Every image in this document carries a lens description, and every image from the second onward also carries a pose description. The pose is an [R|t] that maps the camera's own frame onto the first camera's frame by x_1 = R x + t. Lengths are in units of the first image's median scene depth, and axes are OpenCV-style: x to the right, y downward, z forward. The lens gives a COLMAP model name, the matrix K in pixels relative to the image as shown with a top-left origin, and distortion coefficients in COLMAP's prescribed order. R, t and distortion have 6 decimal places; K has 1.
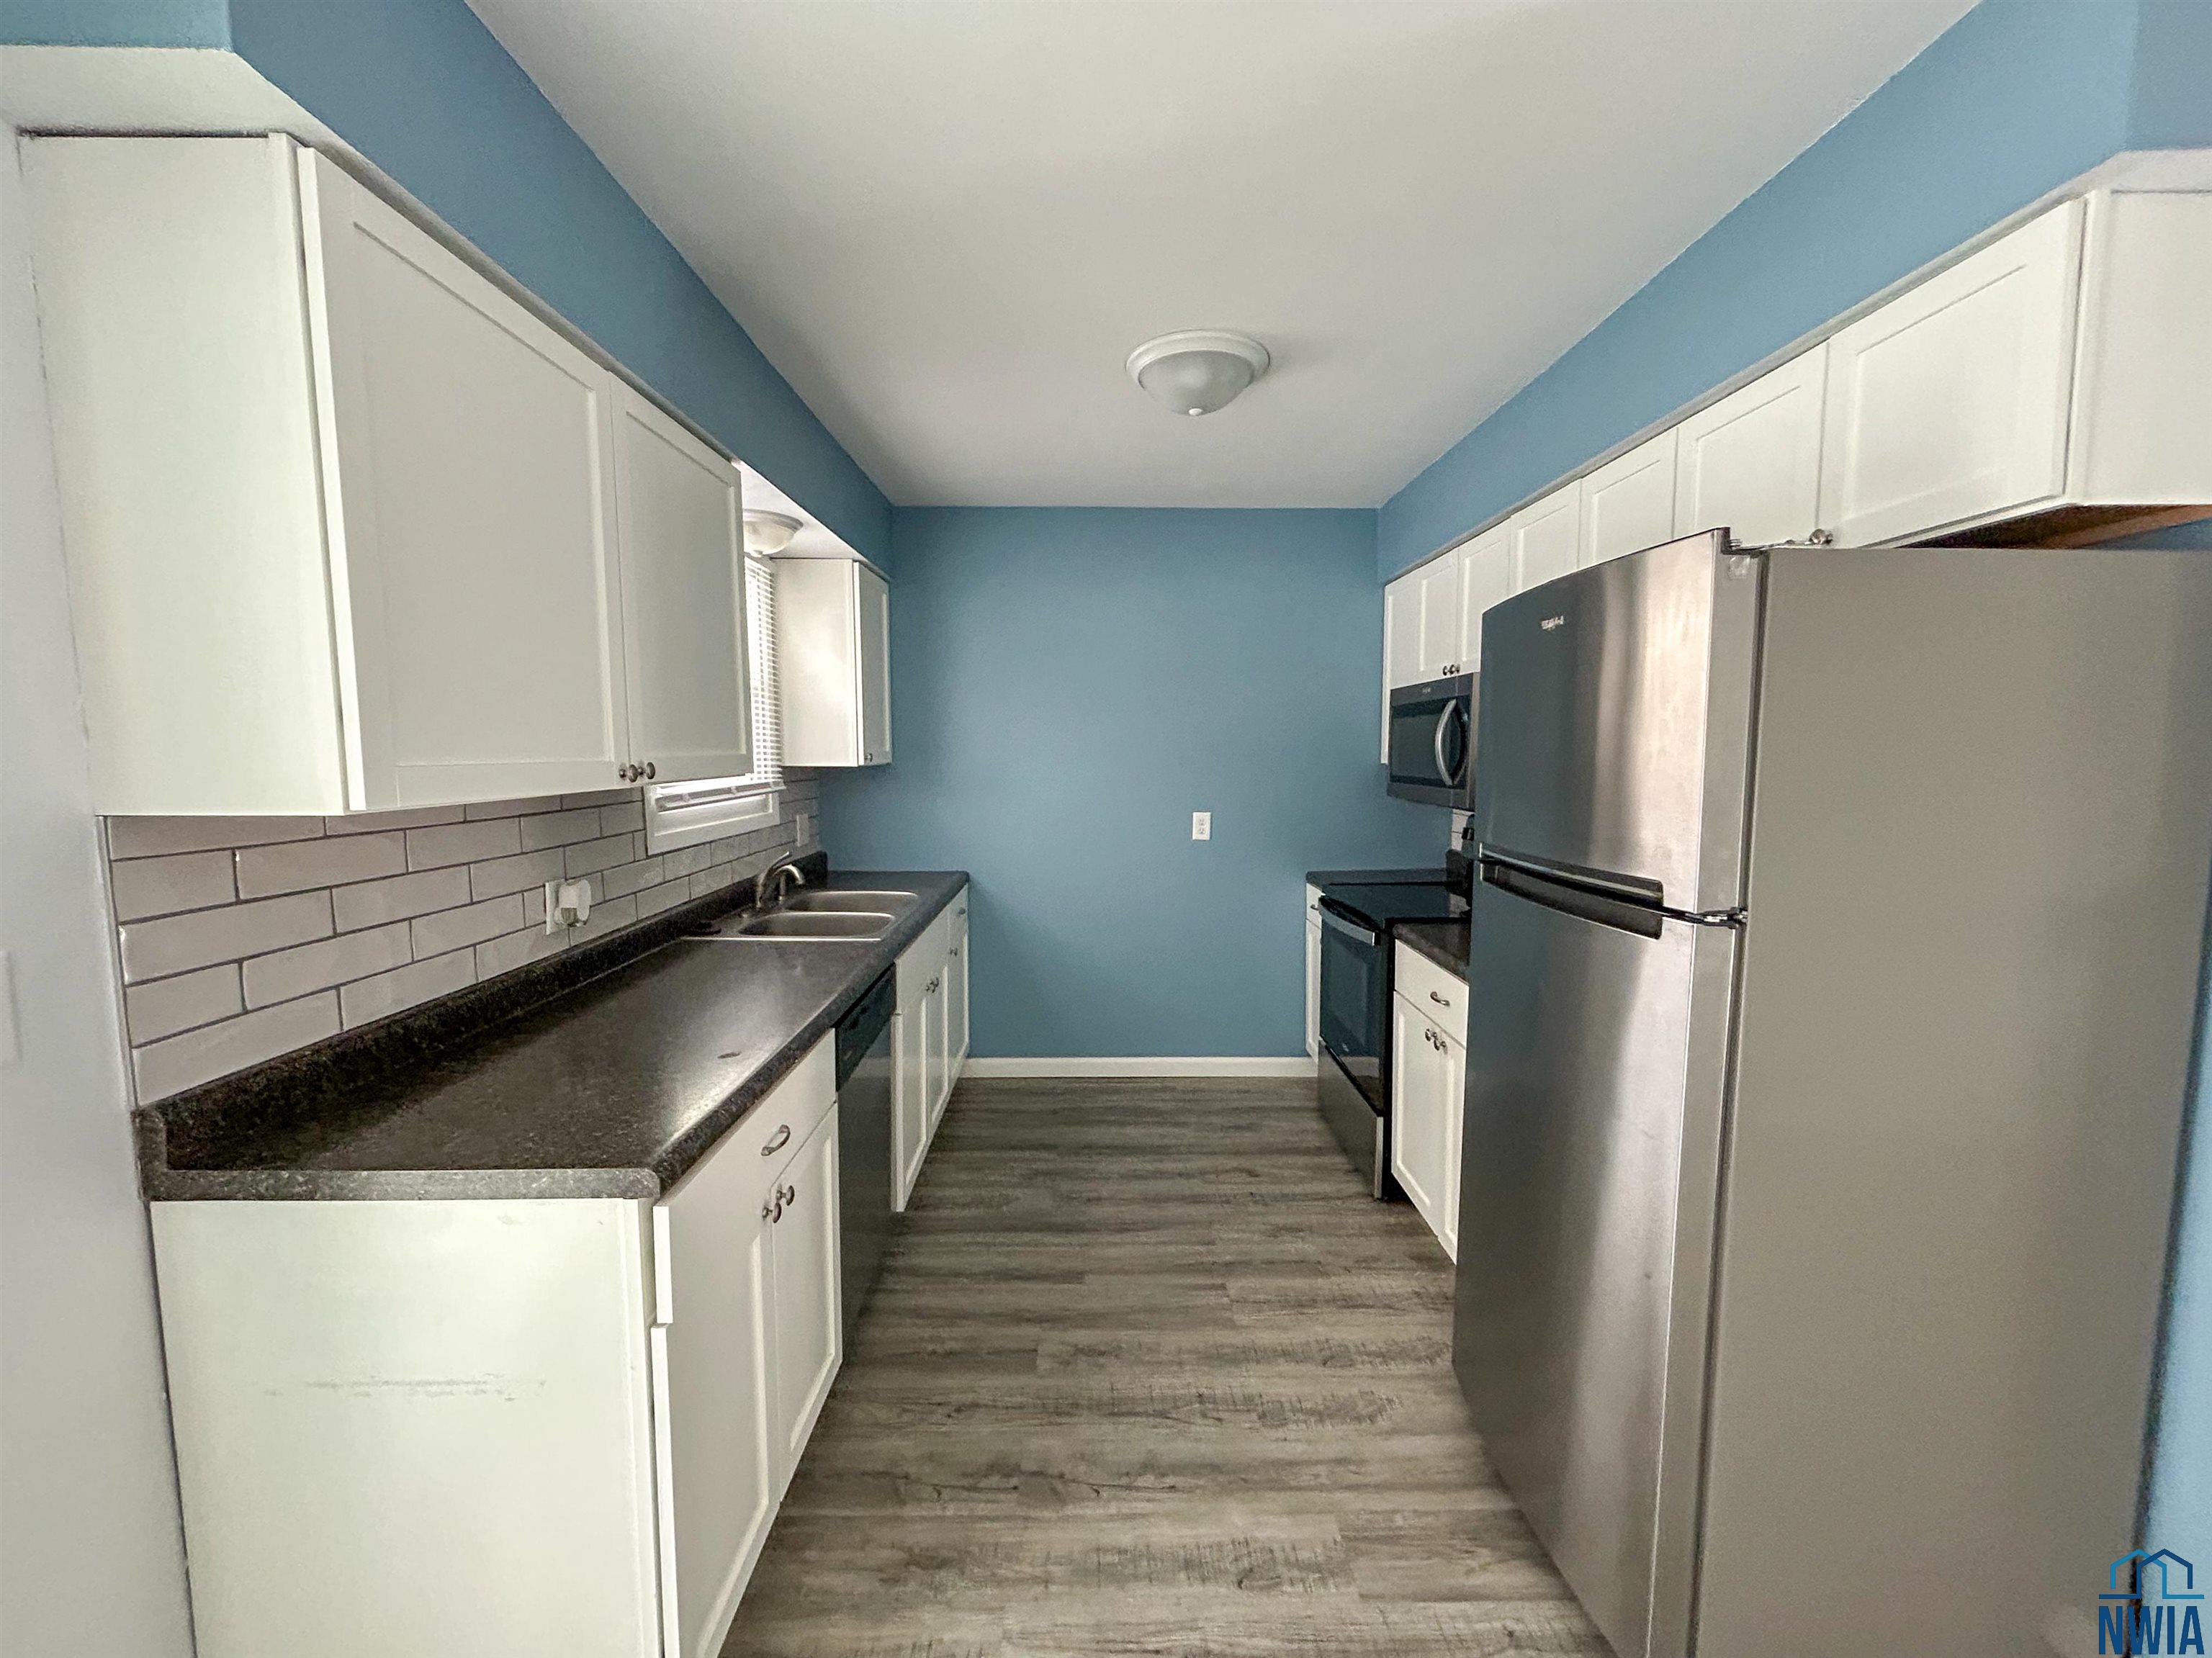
lens RADIAL K [[912.6, 0, 1106.0], [0, 912.6, 829.0], [0, 0, 1]] dist [0.004184, 0.000297]
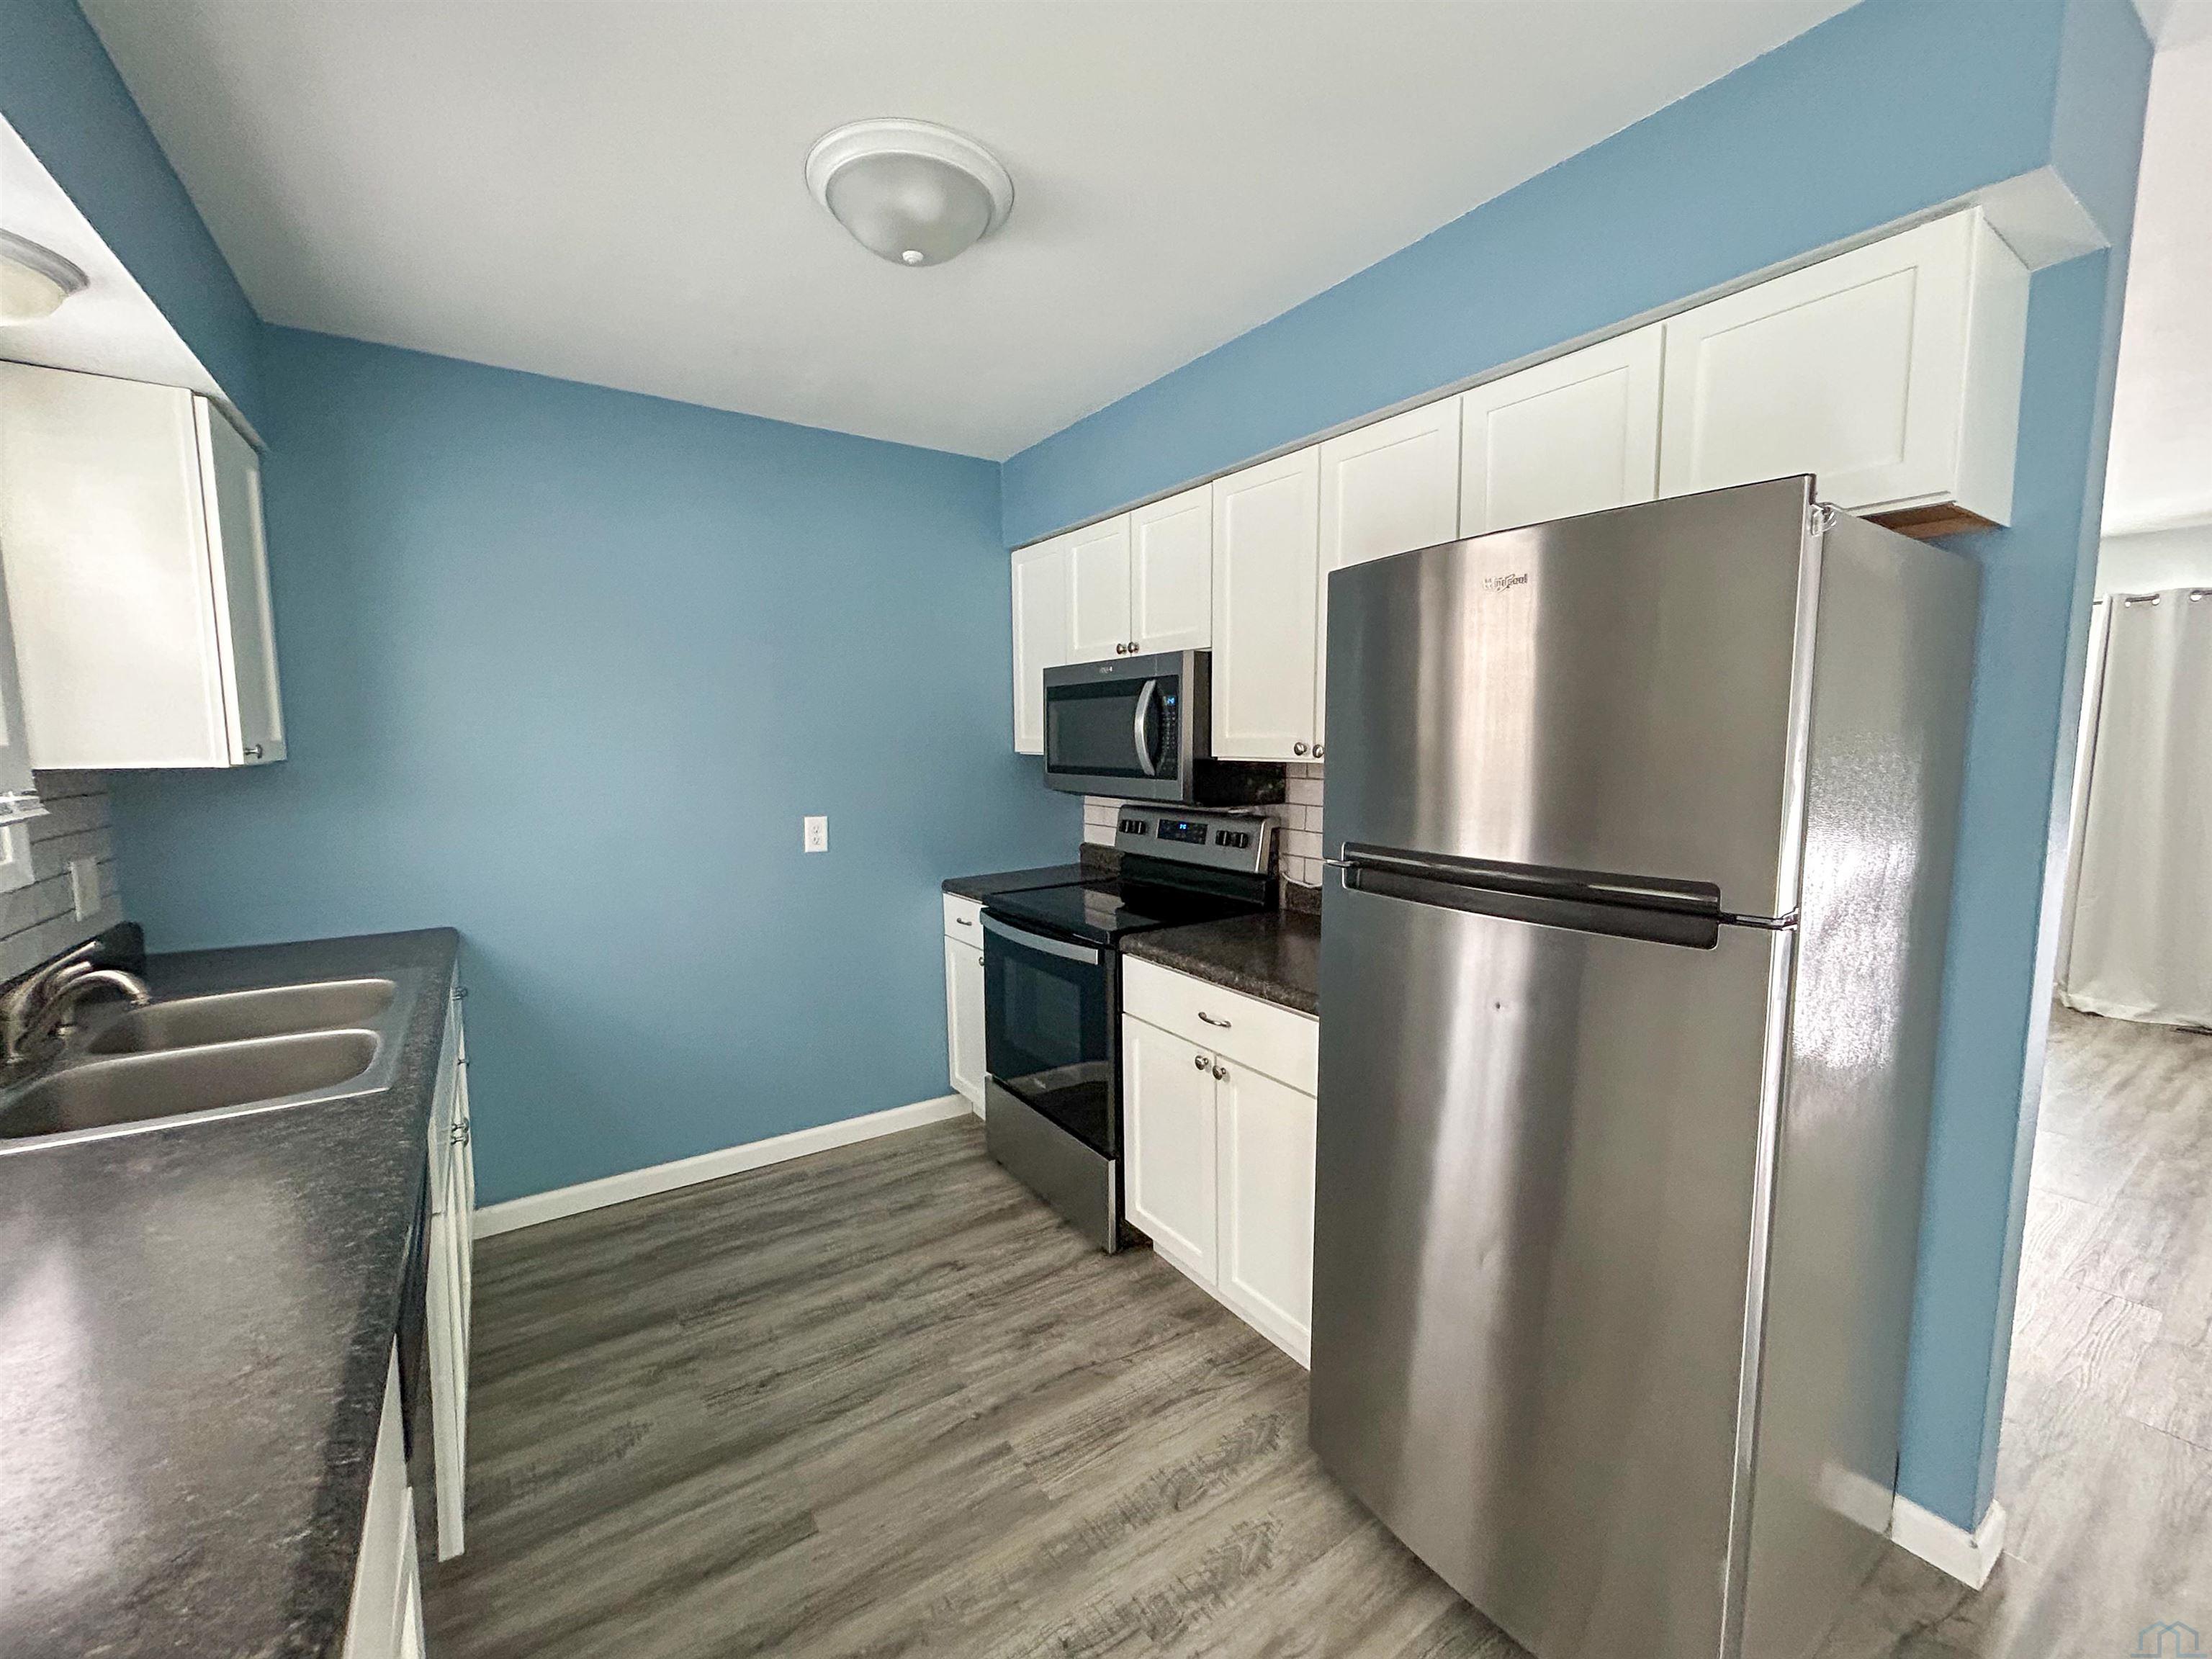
lens RADIAL K [[912.7, 0, 1106.0], [0, 912.7, 829.5], [0, 0, 1]] dist [0.004184, 0.000297]
pose [[0.831902, -0.058378, 0.551843, -0.159767], [0.051625, 0.998280, 0.027781, -0.021706], [-0.552516, 0.005378, 0.833485, 0.271128]]
